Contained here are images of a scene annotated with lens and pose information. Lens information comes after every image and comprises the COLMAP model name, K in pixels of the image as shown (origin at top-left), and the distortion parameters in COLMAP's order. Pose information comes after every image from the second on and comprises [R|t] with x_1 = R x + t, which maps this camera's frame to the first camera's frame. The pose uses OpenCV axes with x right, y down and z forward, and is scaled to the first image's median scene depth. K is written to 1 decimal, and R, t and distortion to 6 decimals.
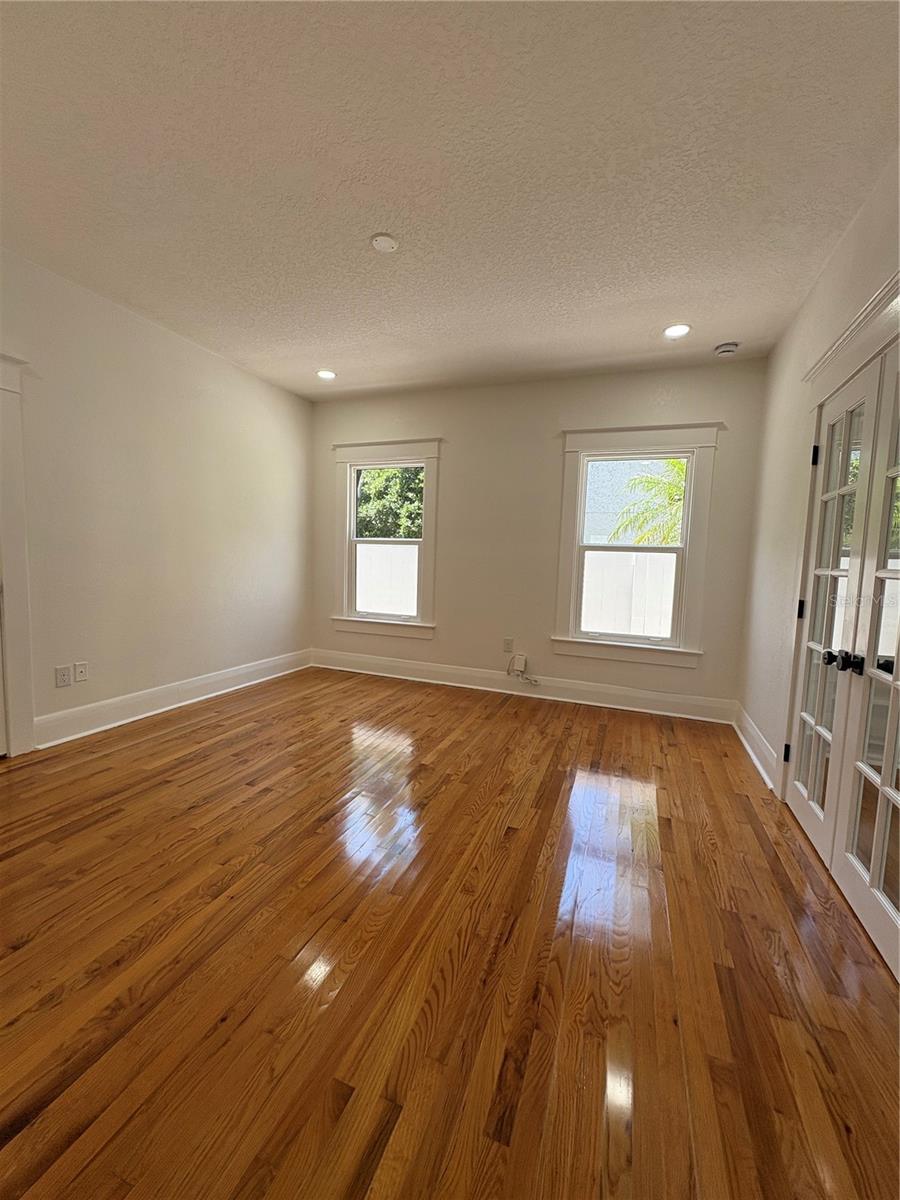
lens RADIAL K [[479.8, 0, 453.6], [0, 479.8, 600.9], [0, 0, 1]] dist [0.001524, 0.000289]
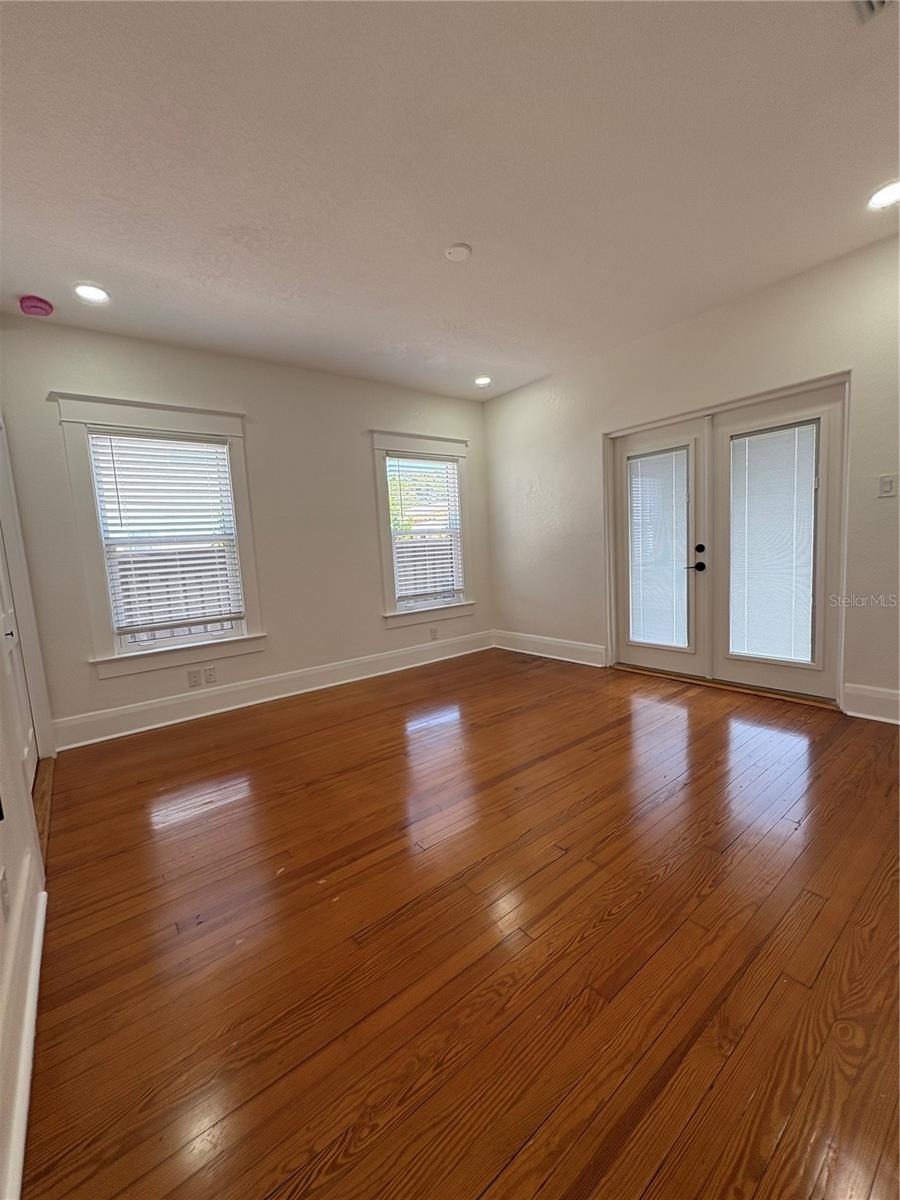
lens RADIAL K [[479.8, 0, 460.8], [0, 479.8, 598.5], [0, 0, 1]] dist [0.001524, 0.000289]
pose [[0.501454, -0.161112, 0.850051, -0.612914], [0.149860, 0.983832, 0.098063, -0.043611], [-0.852107, 0.078214, 0.517491, 0.255442]]
